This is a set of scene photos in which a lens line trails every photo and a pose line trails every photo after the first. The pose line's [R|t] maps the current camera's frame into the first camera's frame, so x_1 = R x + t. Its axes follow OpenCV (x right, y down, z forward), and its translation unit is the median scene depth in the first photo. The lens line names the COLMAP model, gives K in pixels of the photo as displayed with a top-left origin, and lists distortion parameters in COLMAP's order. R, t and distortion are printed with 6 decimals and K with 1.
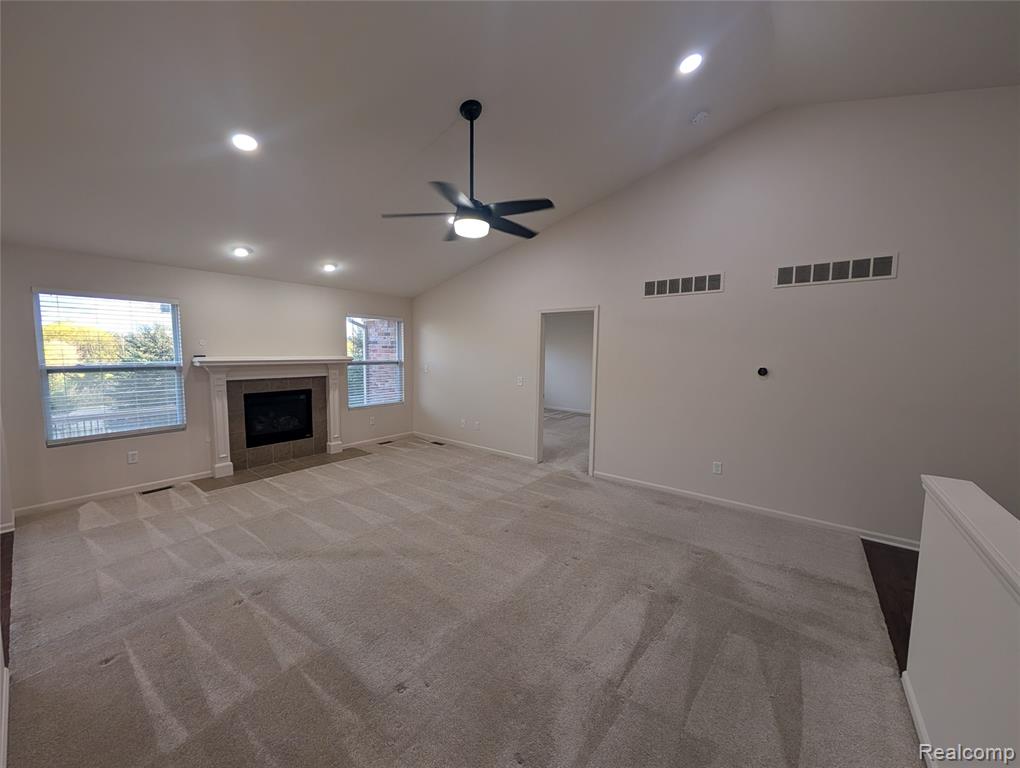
lens RADIAL K [[386.4, 0, 507.9], [0, 386.4, 385.3], [0, 0, 1]] dist [-0.004114, 0.000342]
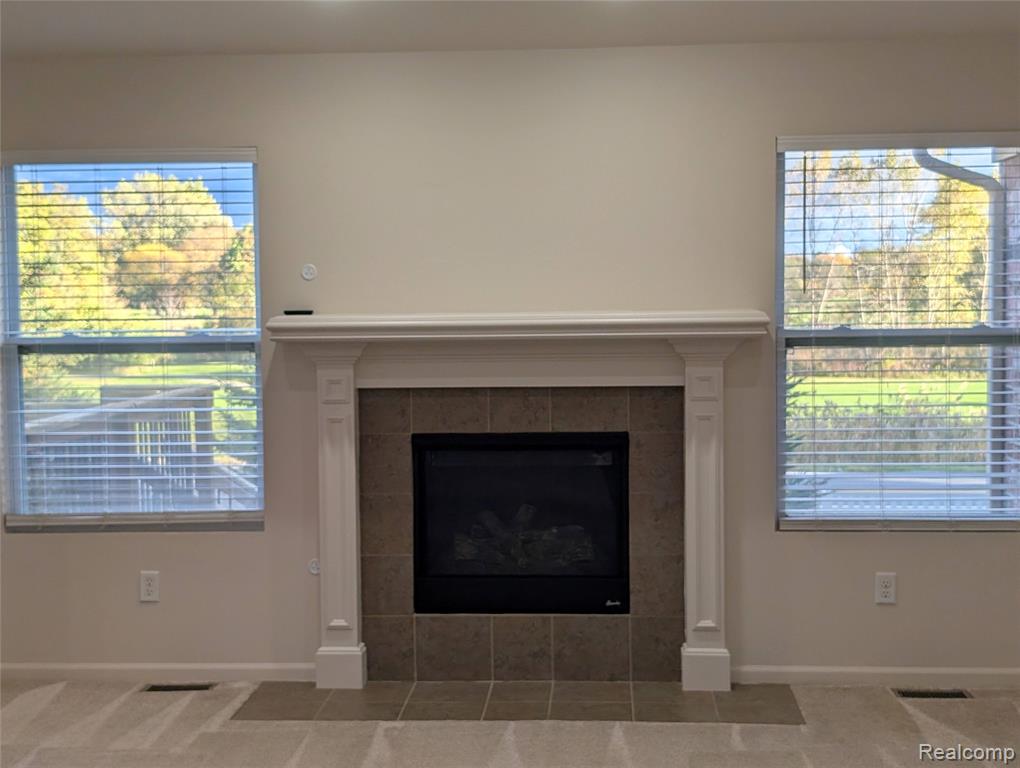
lens RADIAL K [[1614.6, 0, 509.4], [0, 1614.6, 376.7], [0, 0, 1]] dist [0.070801, 0.000000]
pose [[0.559313, 0.034156, -0.828253, 0.450791], [-0.056560, 0.998395, 0.002978, -0.033922], [0.827025, 0.045180, 0.560347, 0.358205]]
